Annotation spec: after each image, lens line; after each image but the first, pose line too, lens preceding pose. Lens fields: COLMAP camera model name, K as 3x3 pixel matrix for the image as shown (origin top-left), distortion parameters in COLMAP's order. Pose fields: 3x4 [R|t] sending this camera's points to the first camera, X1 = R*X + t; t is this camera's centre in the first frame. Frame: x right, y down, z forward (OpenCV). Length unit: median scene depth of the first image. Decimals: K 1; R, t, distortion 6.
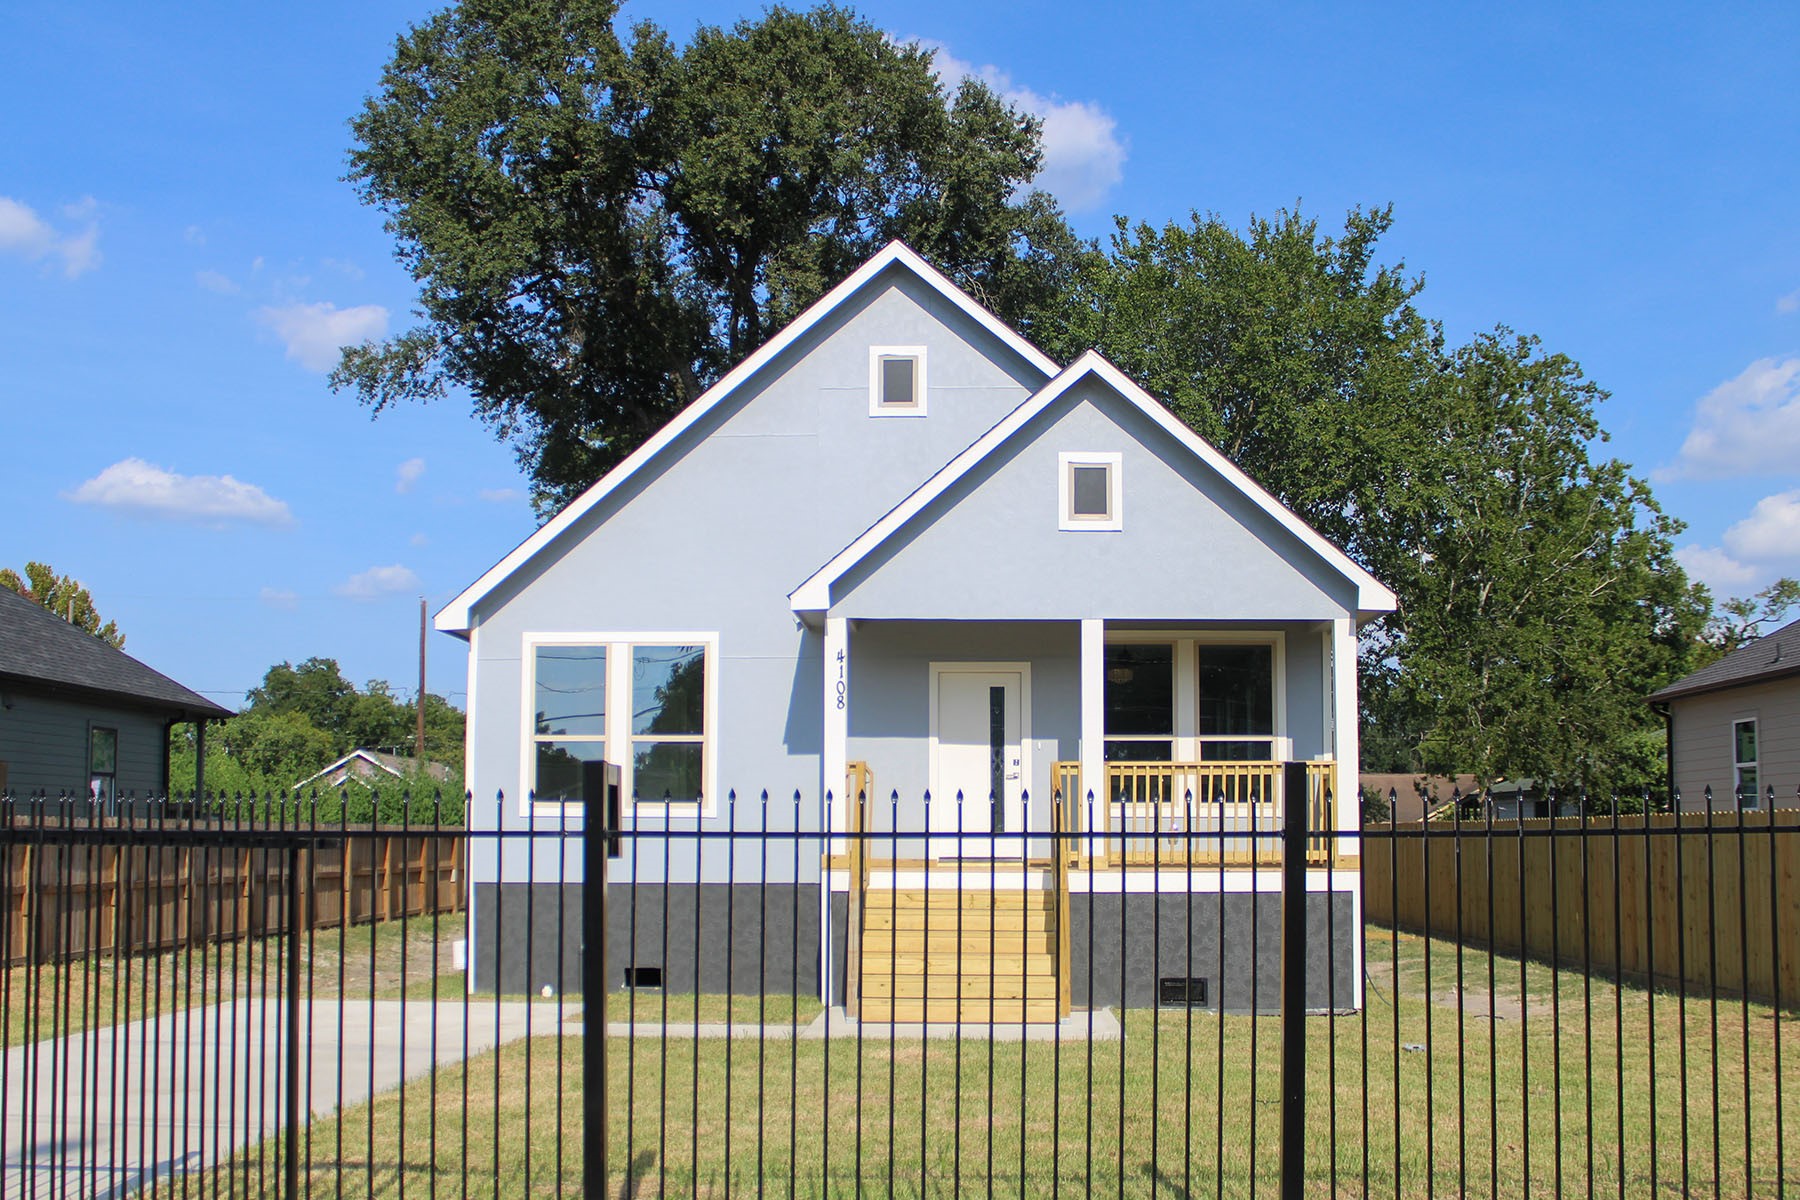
lens RADIAL K [[1832.6, 0, 894.6], [0, 1832.6, 723.5], [0, 0, 1]] dist [-0.136620, 0.010335]
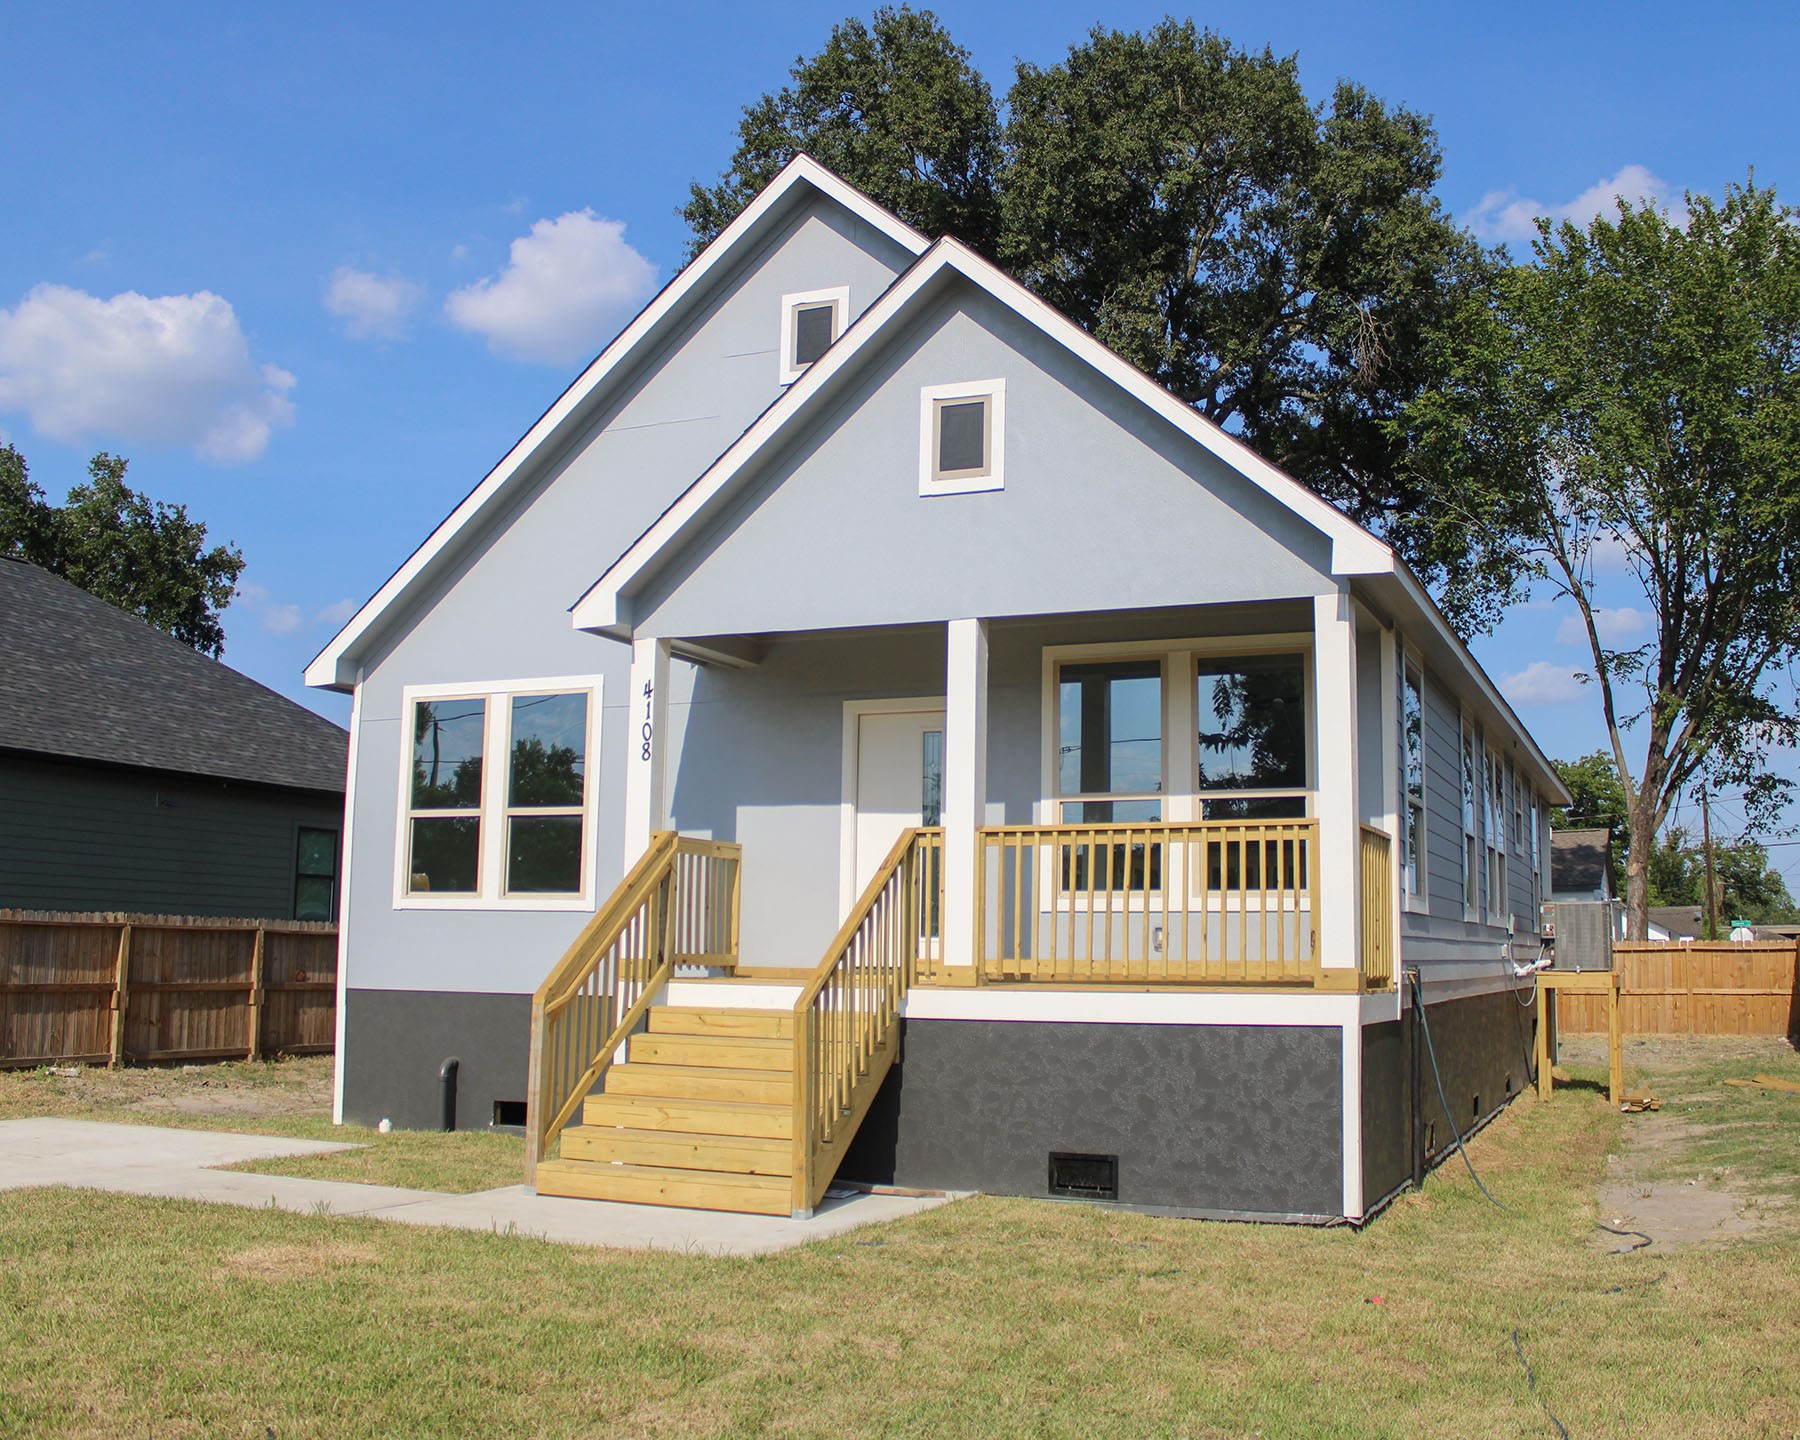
lens RADIAL K [[1790.5, 0, 900.0], [0, 1790.5, 720.0], [0, 0, 1]] dist [-0.129982, -0.005145]
pose [[0.930370, -0.038756, -0.364568, 0.303515], [0.011577, 0.997007, -0.076442, 0.029447], [0.366439, 0.066899, 0.928034, 0.338236]]
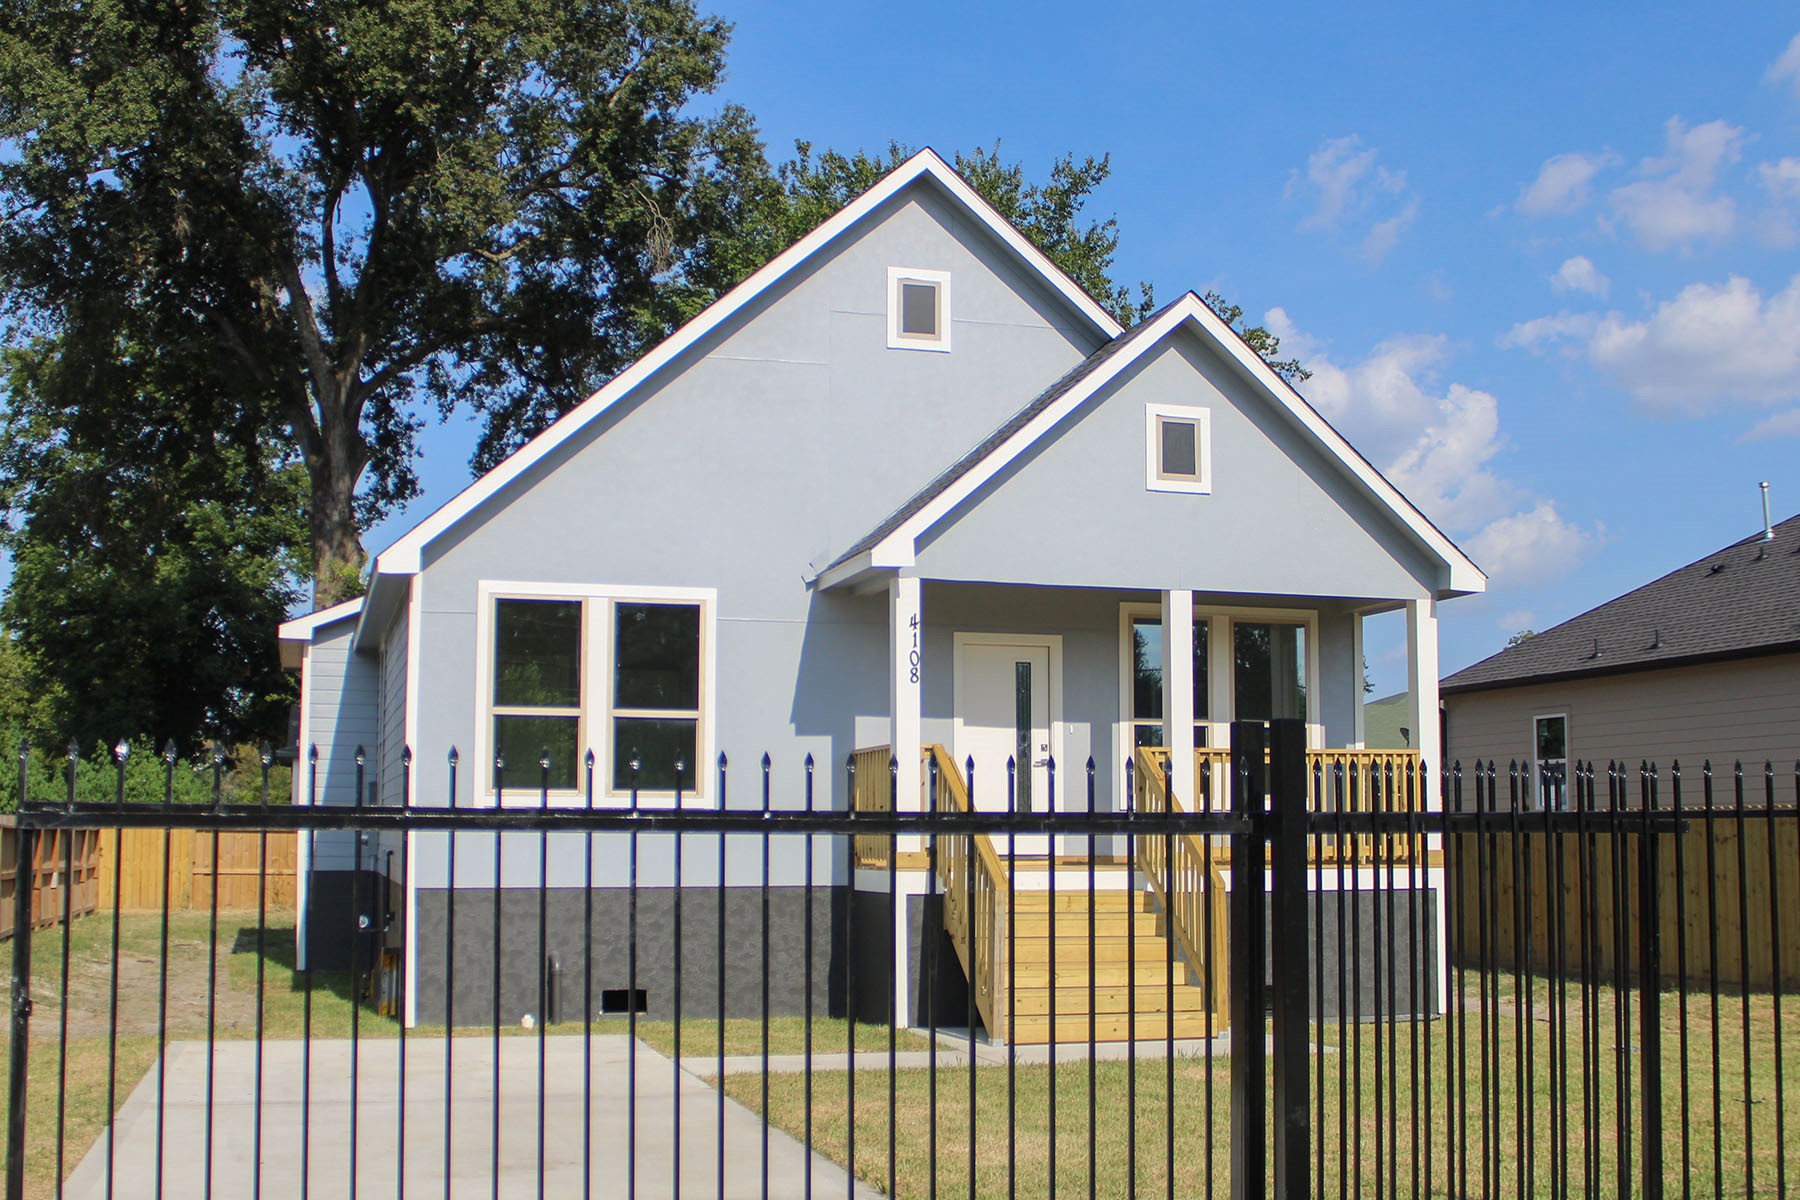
lens RADIAL K [[2035.8, 0, 902.2], [0, 2035.8, 691.5], [0, 0, 1]] dist [-0.120696, 0.008444]
pose [[0.949662, 0.021145, 0.312562, -0.308177], [-0.018607, 0.999765, -0.011101, 0.005974], [-0.312723, 0.004727, 0.949832, 0.082608]]
